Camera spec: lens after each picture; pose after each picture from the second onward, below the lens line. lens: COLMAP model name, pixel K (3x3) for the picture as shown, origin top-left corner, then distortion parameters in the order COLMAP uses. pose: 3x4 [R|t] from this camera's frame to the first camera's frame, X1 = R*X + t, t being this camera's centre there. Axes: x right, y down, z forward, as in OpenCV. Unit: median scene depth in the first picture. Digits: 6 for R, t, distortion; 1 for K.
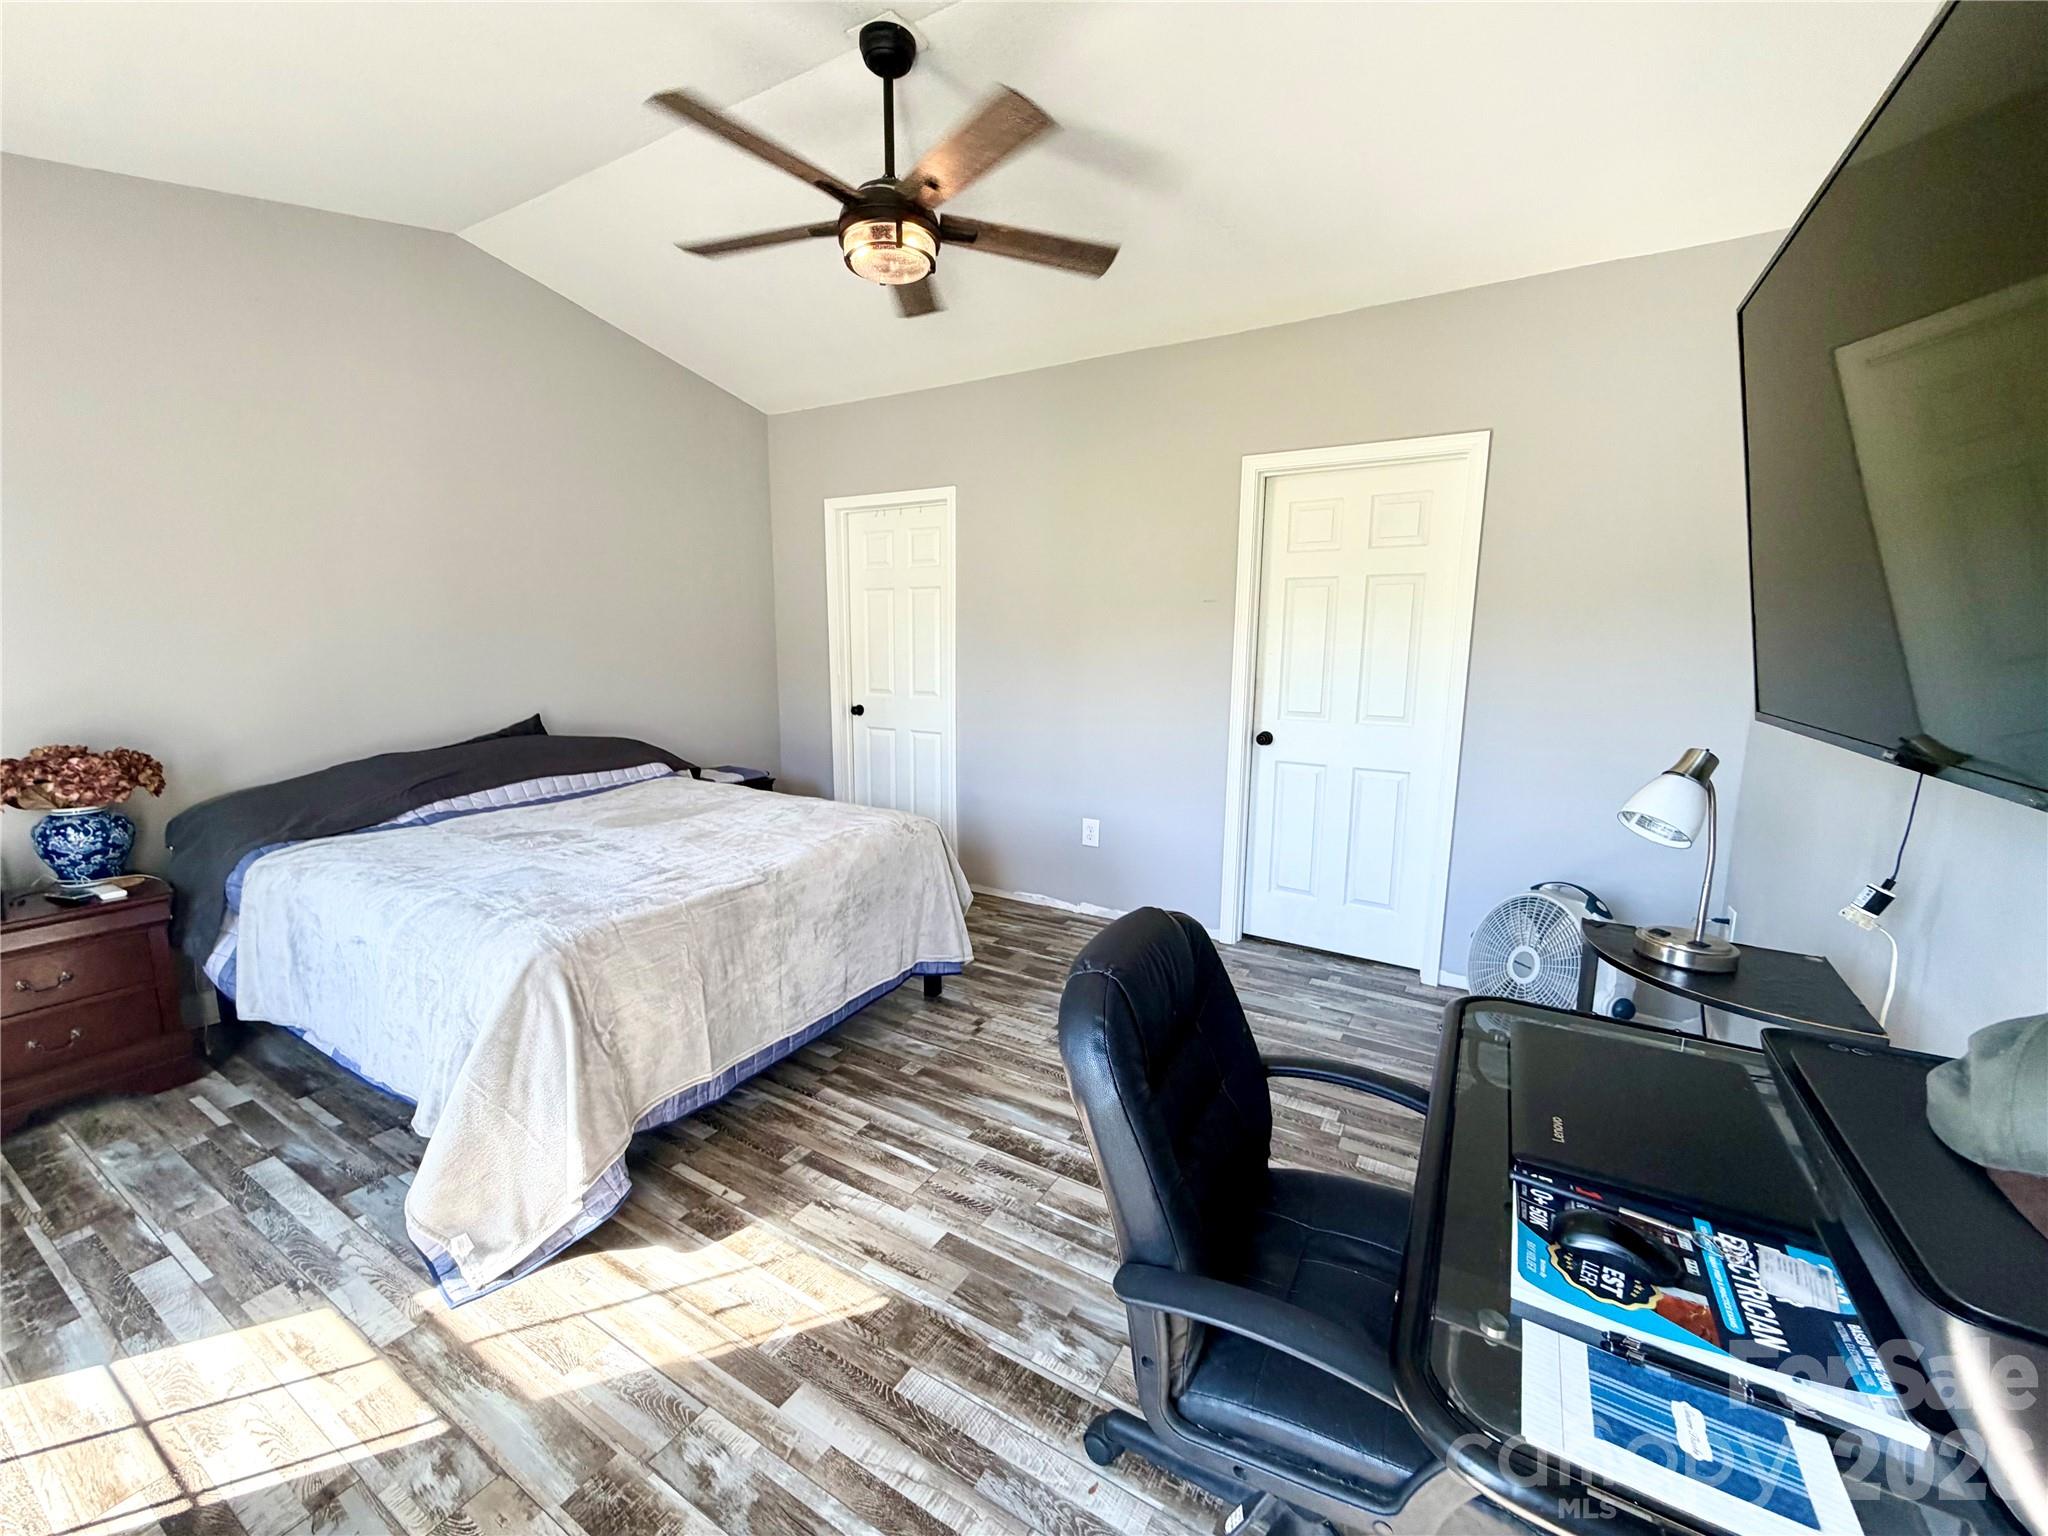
lens RADIAL K [[815.5, 0, 1019.6], [0, 815.5, 767.9], [0, 0, 1]] dist [-0.004518, -0.000049]
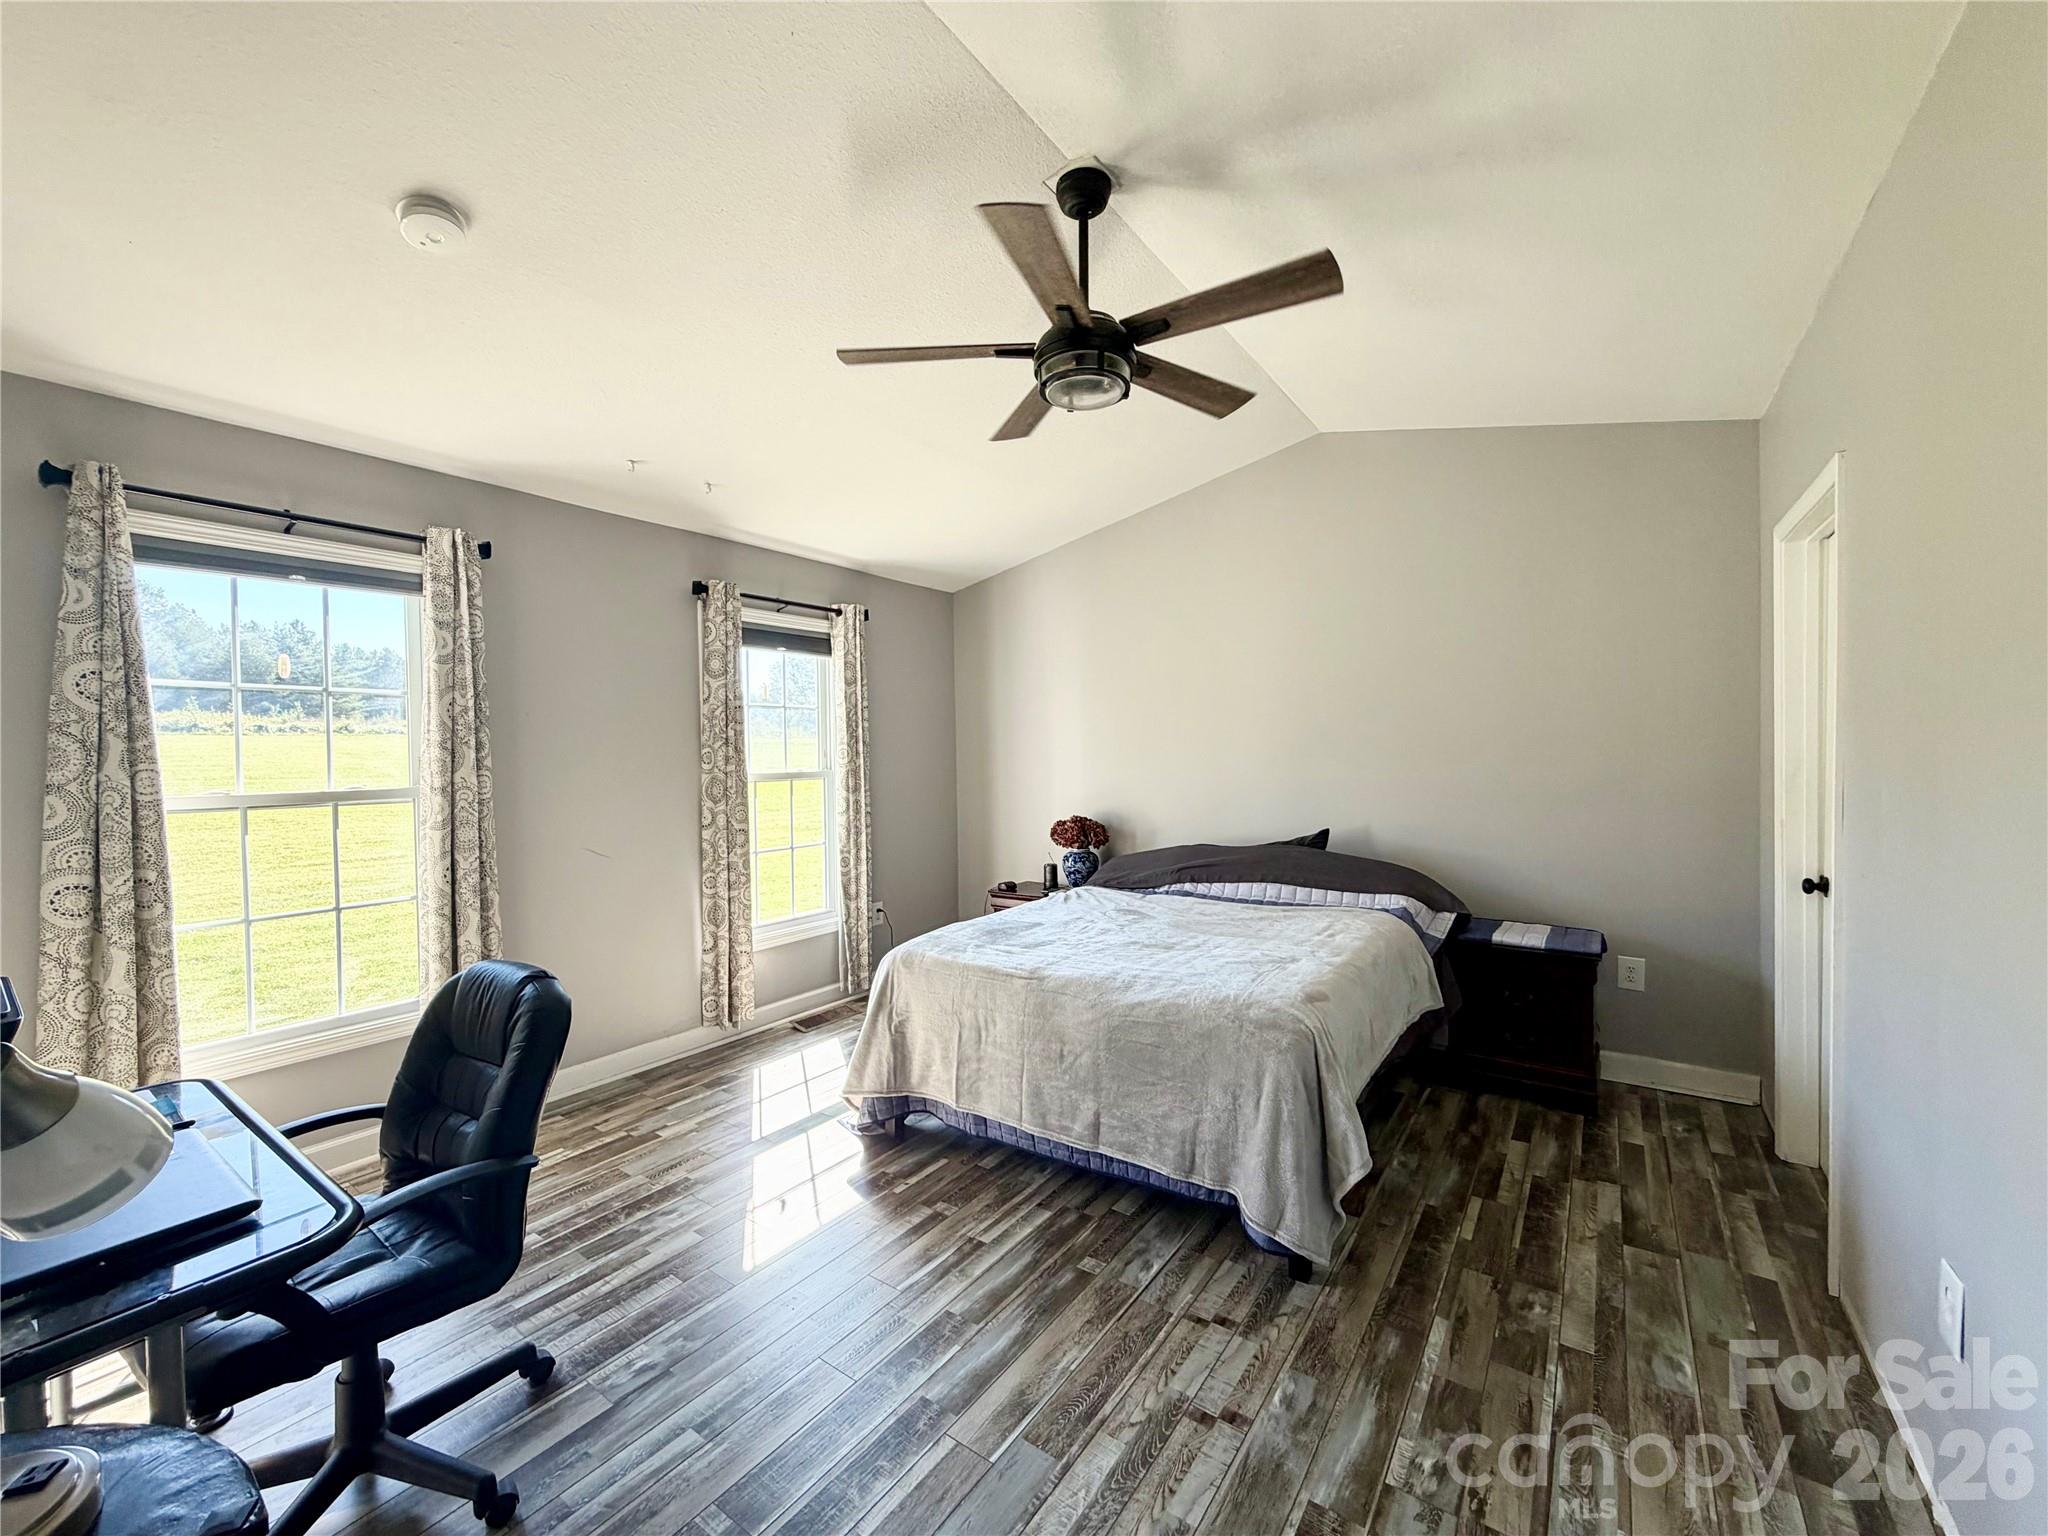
lens RADIAL K [[815.5, 0, 1022.0], [0, 815.5, 766.9], [0, 0, 1]] dist [-0.004518, -0.000049]
pose [[-0.082019, 0.009232, -0.996588, 0.733912], [-0.147119, 0.988890, 0.021269, -0.156089], [0.985712, 0.148361, -0.079750, 0.944578]]
